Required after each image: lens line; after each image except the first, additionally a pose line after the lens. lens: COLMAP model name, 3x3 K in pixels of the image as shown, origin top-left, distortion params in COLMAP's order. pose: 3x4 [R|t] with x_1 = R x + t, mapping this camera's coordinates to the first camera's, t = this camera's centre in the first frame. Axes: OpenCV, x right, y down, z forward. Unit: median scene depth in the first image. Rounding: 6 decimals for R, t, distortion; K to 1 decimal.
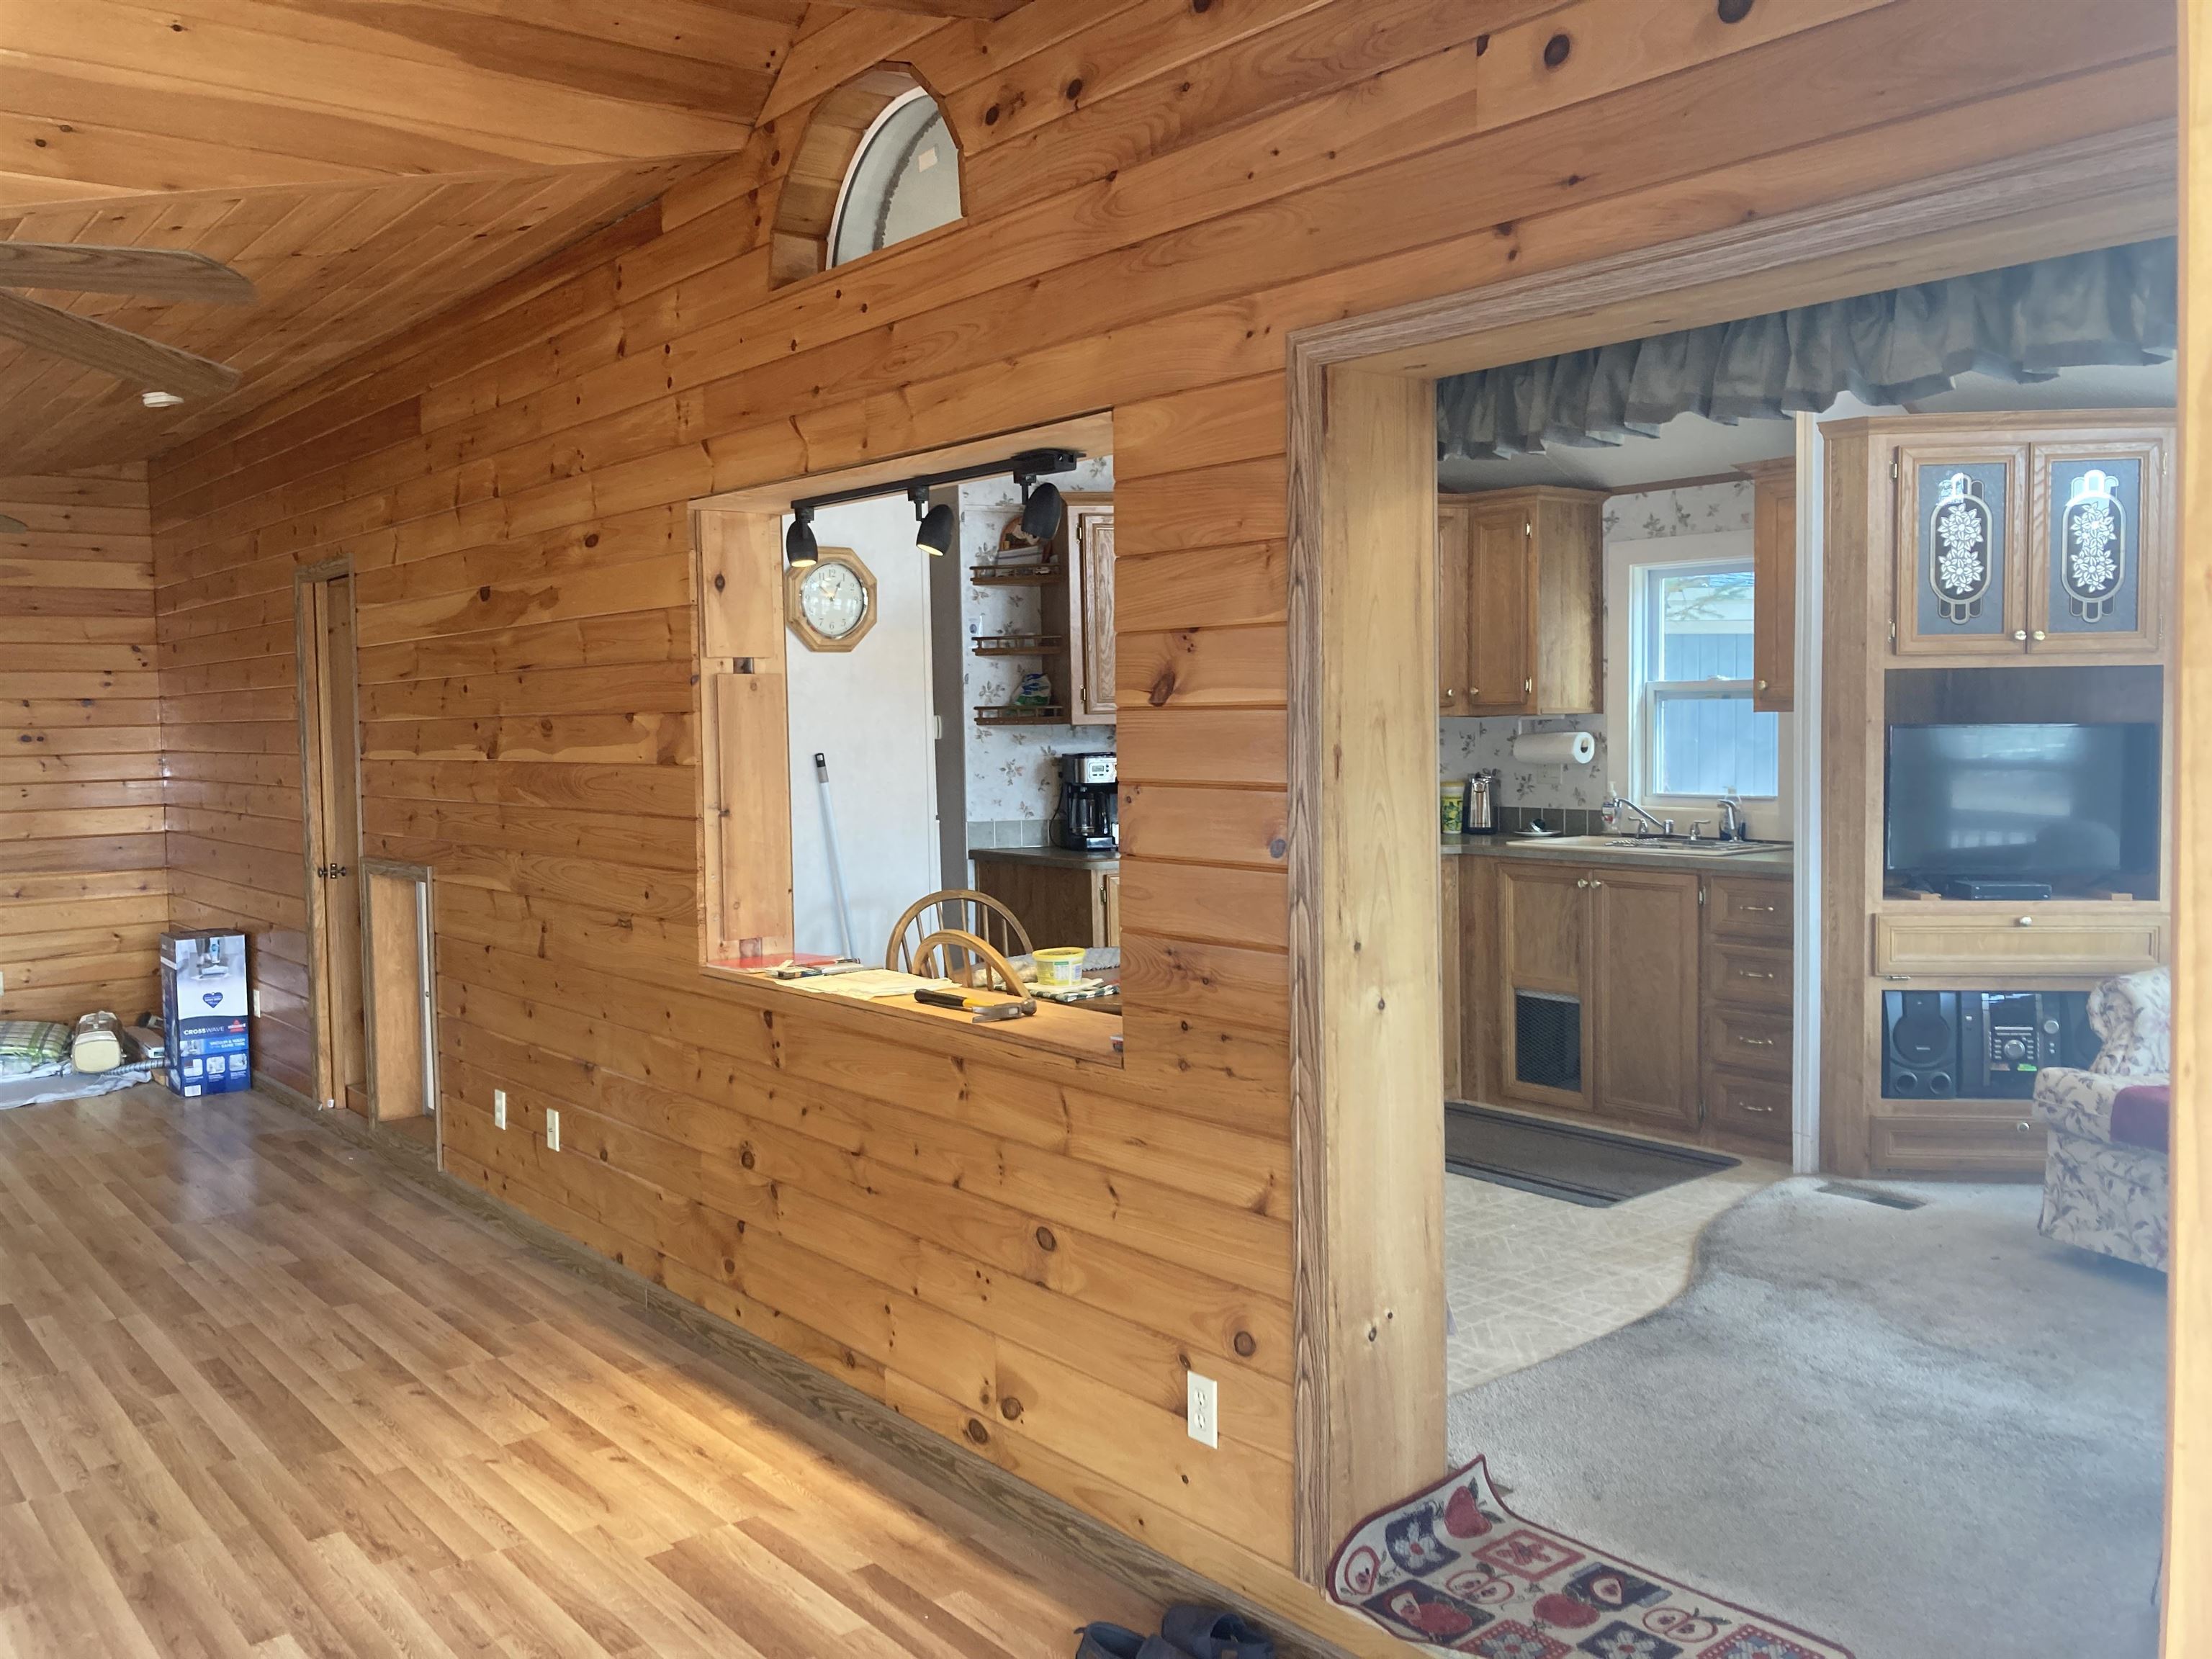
lens RADIAL K [[1817.7, 0, 1089.7], [0, 1817.7, 807.8], [0, 0, 1]] dist [0.022227, -0.014103]
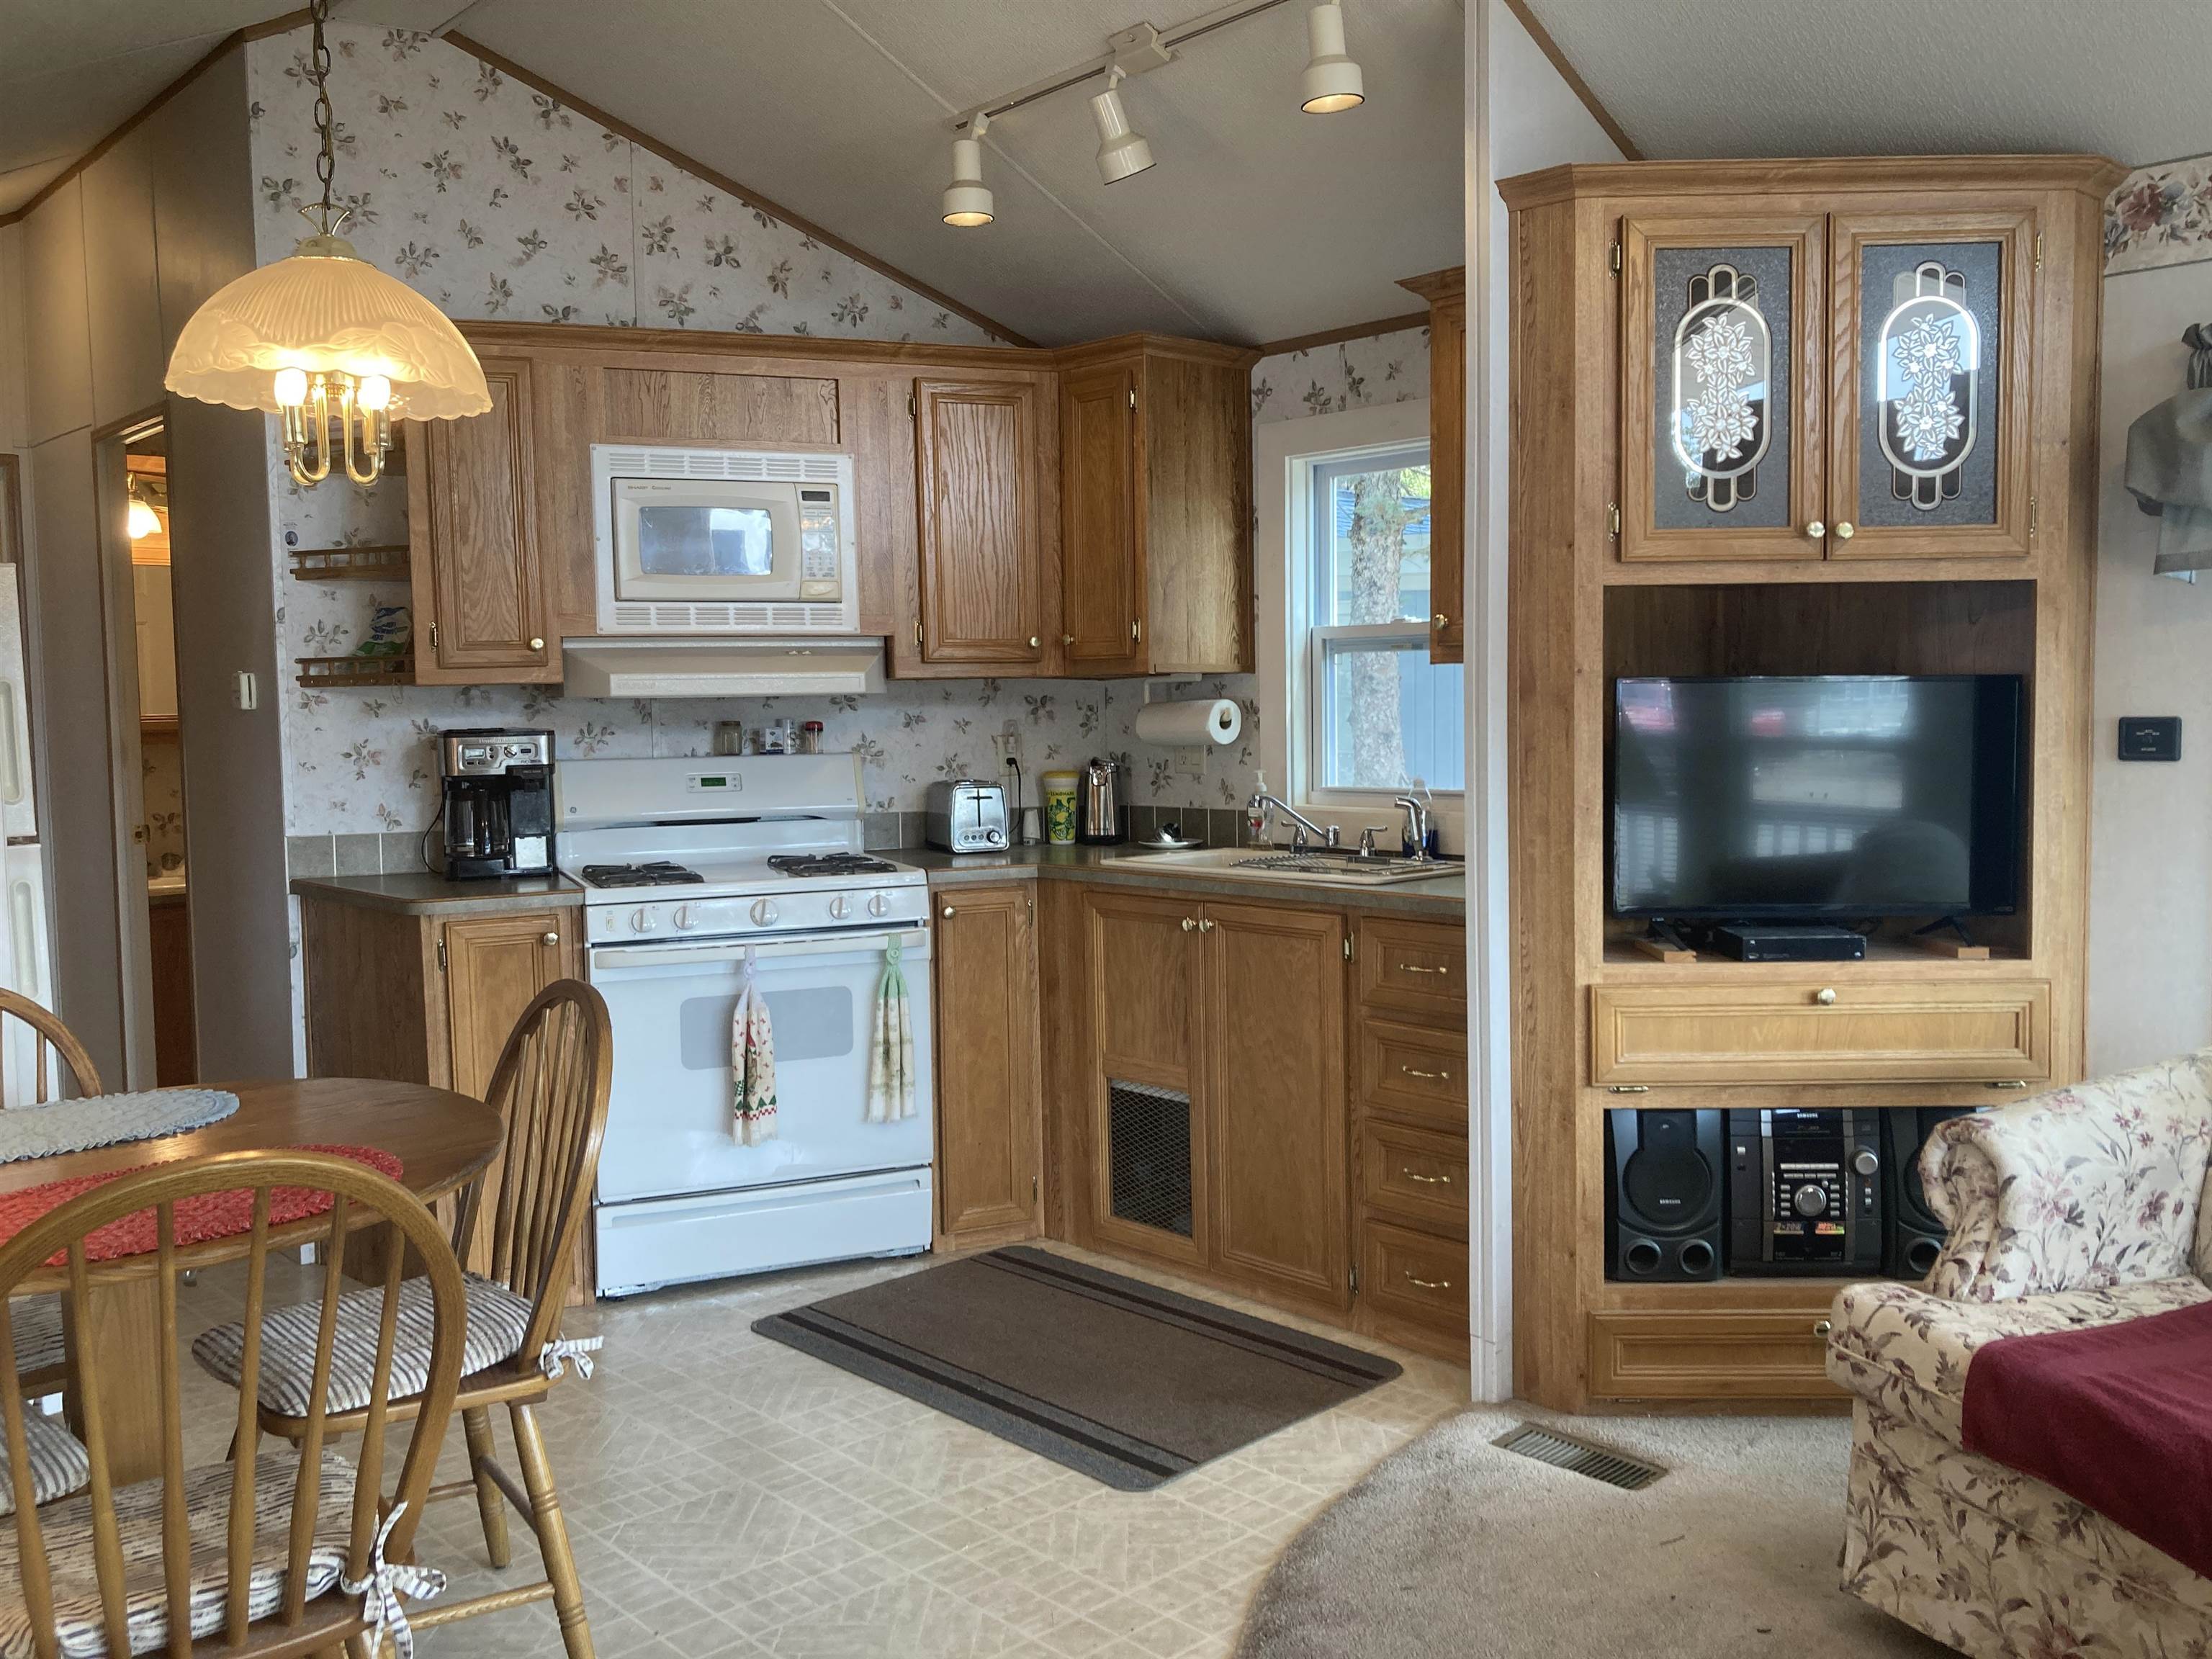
lens RADIAL K [[1817.7, 0, 1124.3], [0, 1817.7, 804.0], [0, 0, 1]] dist [0.022227, -0.014103]
pose [[0.996281, -0.005289, 0.085996, 0.223665], [0.004860, 0.999975, 0.005199, -0.006972], [-0.086021, -0.004761, 0.996282, 0.406838]]
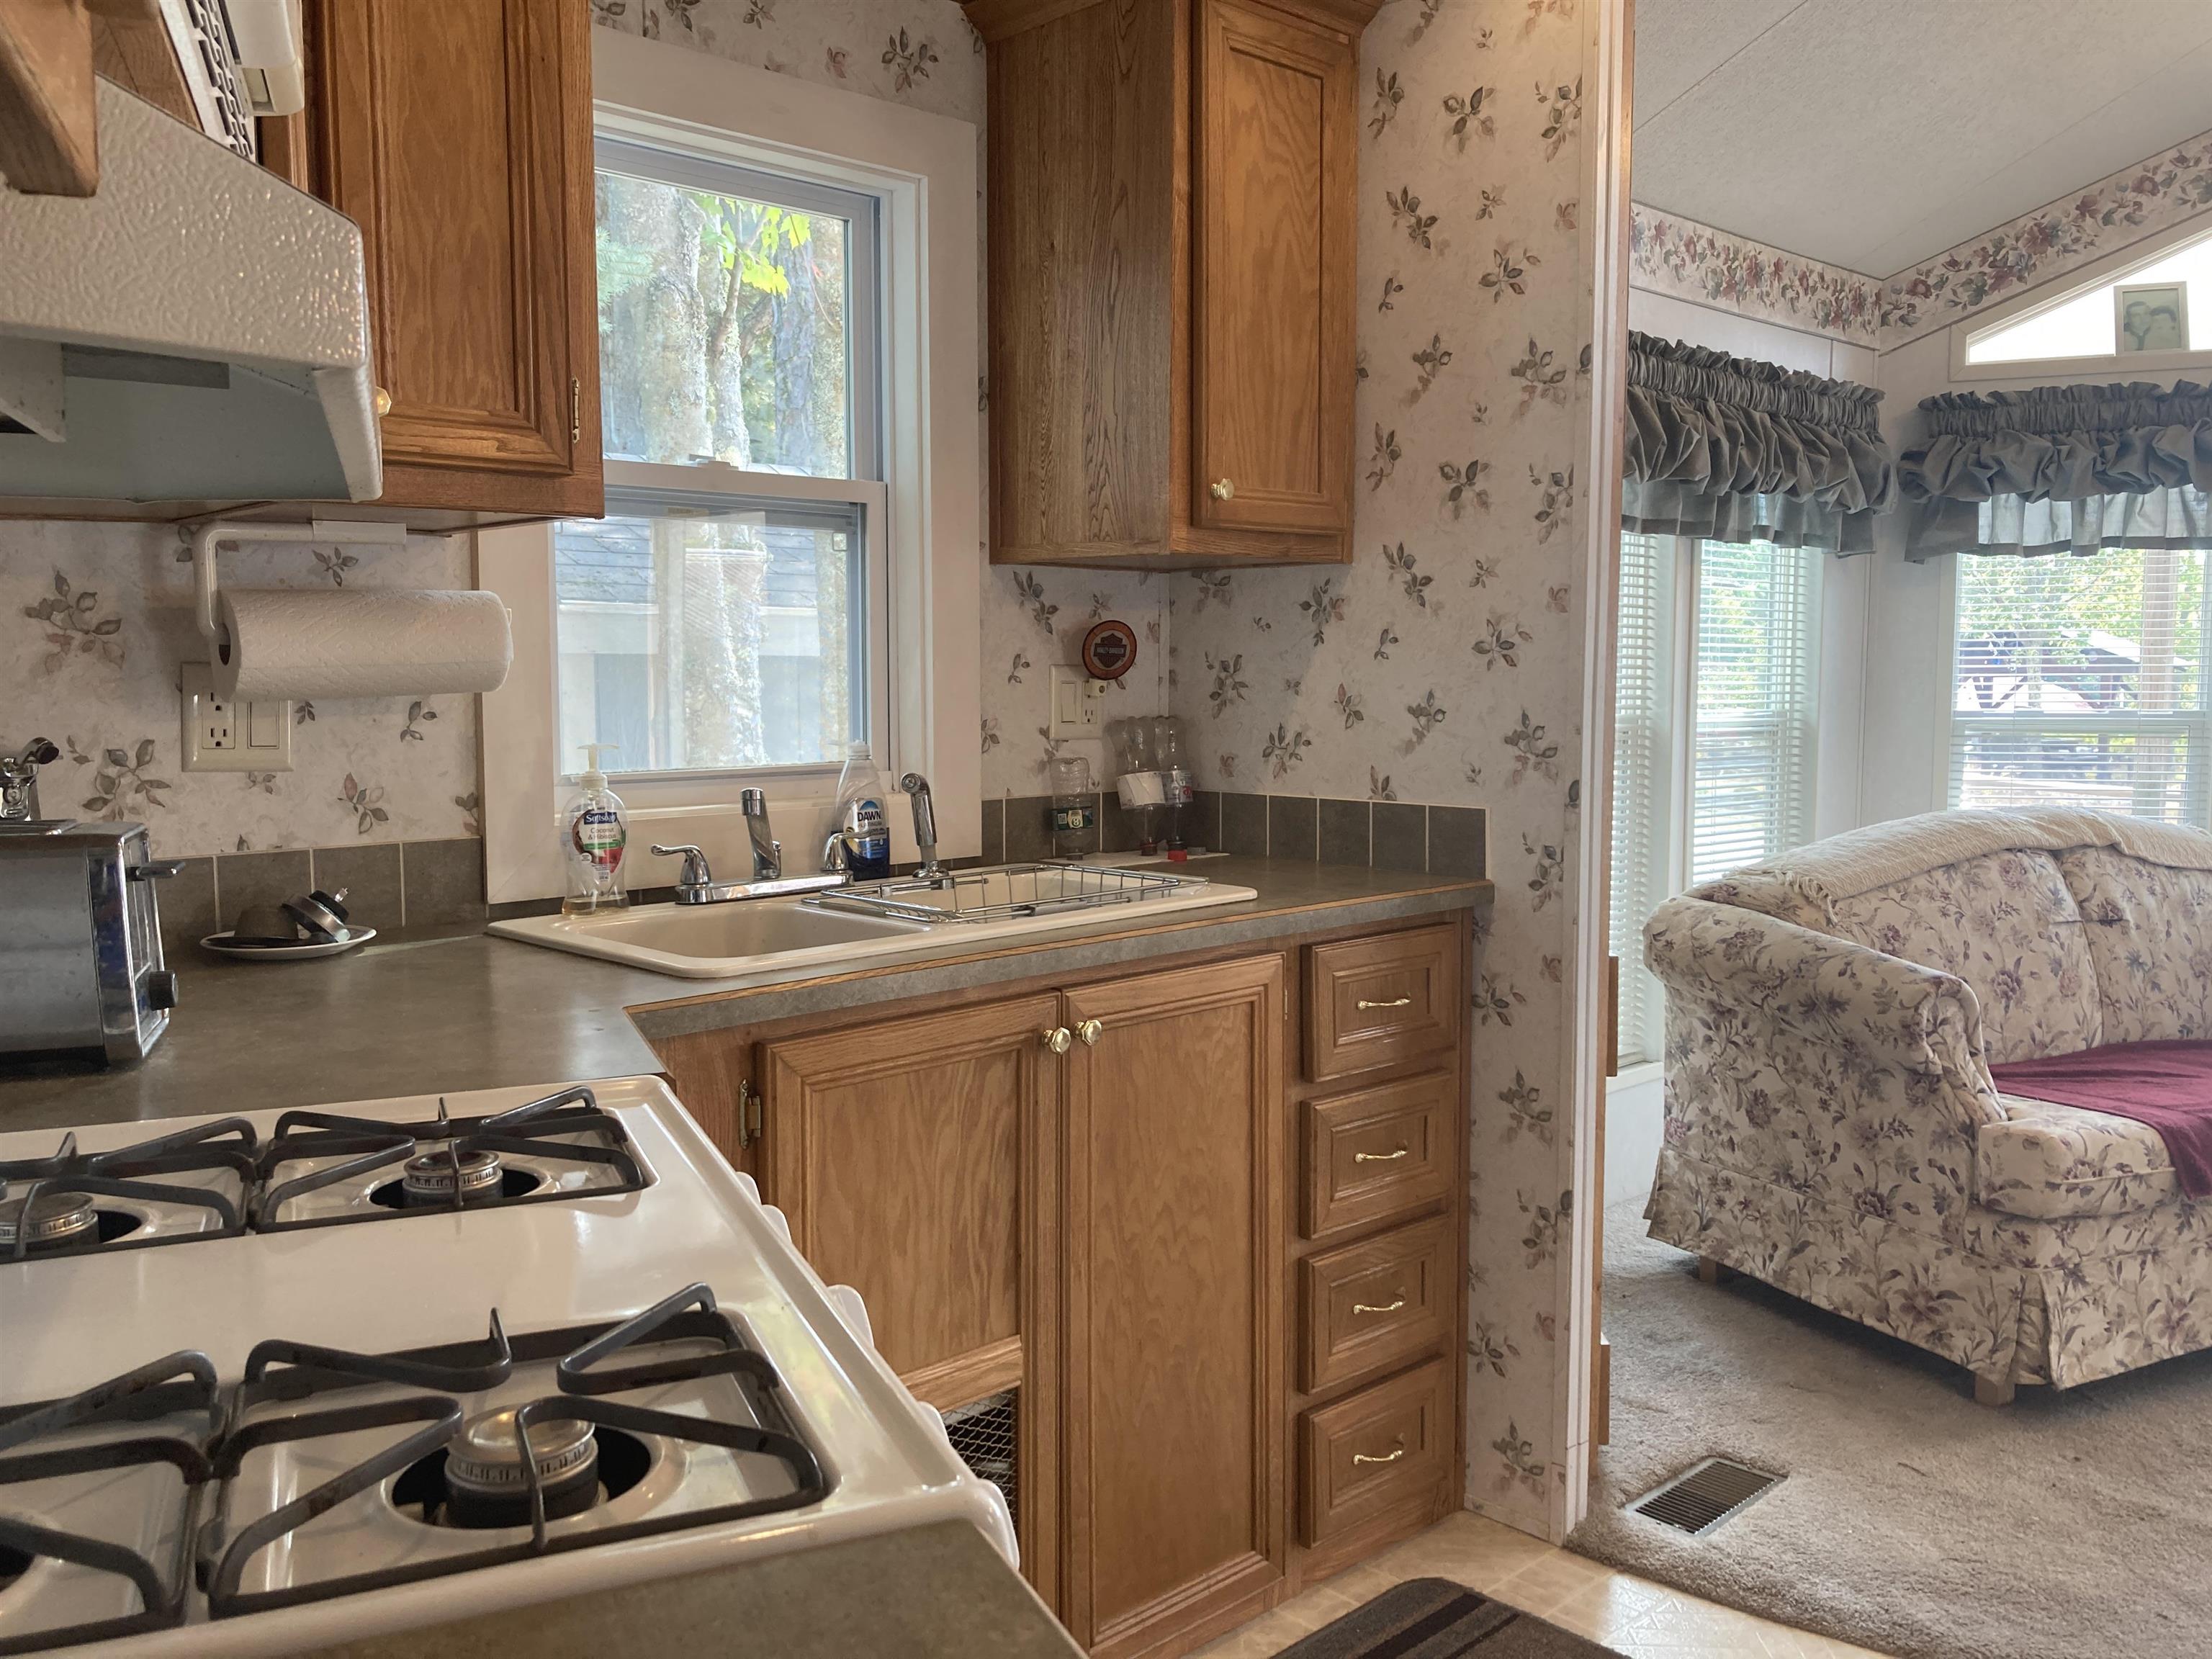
lens RADIAL K [[1817.7, 0, 1123.0], [0, 1817.7, 824.4], [0, 0, 1]] dist [0.022227, -0.014103]
pose [[-0.084510, -0.075876, 0.993530, -0.062596], [0.051542, 0.995429, 0.080405, -0.027293], [-0.995089, 0.058004, -0.080213, 1.184482]]
